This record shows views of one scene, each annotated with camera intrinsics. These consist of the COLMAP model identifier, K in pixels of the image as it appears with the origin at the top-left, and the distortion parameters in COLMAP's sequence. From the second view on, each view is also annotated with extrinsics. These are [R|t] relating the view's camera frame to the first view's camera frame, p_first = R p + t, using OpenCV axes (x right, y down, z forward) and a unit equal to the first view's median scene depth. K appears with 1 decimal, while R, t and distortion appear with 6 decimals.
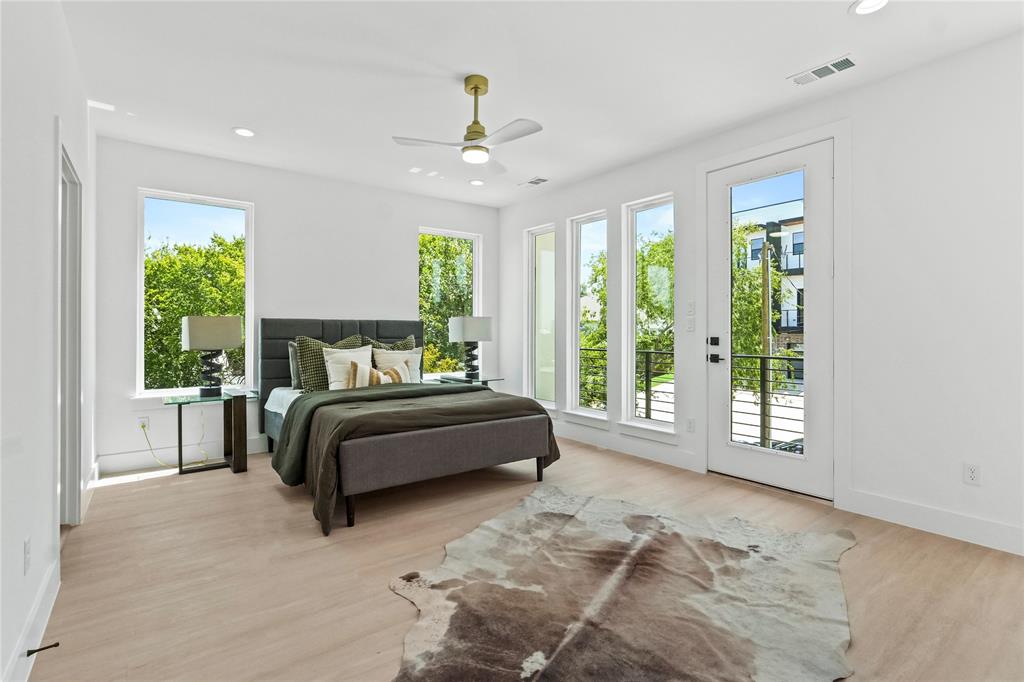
lens RADIAL K [[475.9, 0, 511.2], [0, 475.9, 337.5], [0, 0, 1]] dist [-0.000722, 0.000111]
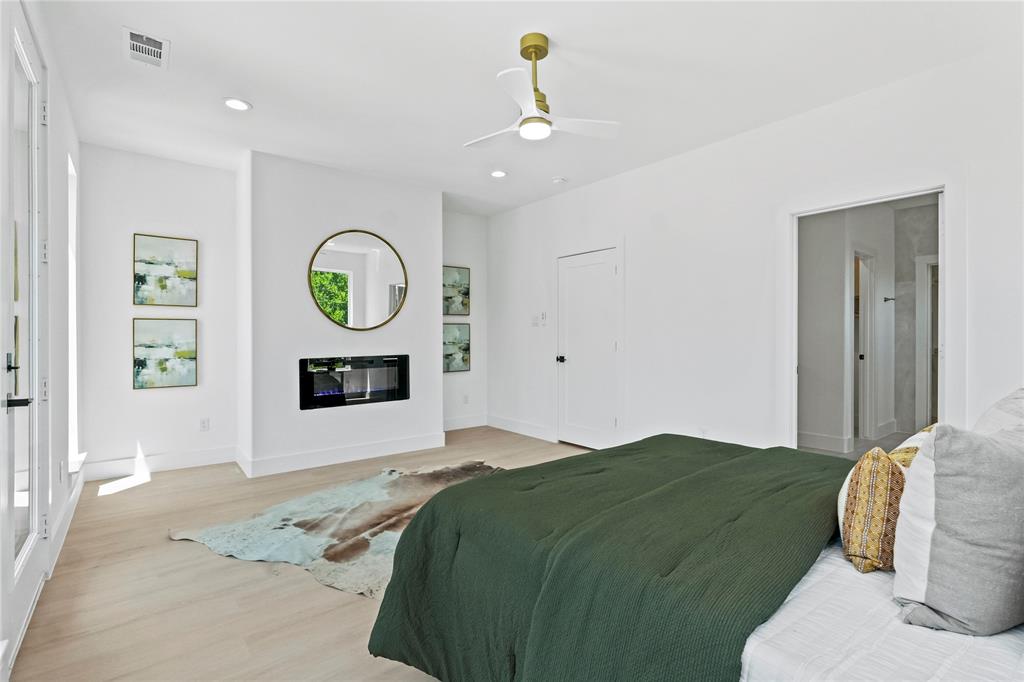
lens RADIAL K [[475.9, 0, 511.2], [0, 475.9, 337.5], [0, 0, 1]] dist [-0.000722, 0.000111]
pose [[-0.999423, 0.002170, -0.033900, -0.001281], [0.001551, 0.999832, 0.018265, -0.029943], [0.033934, 0.018201, -0.999258, 2.180495]]
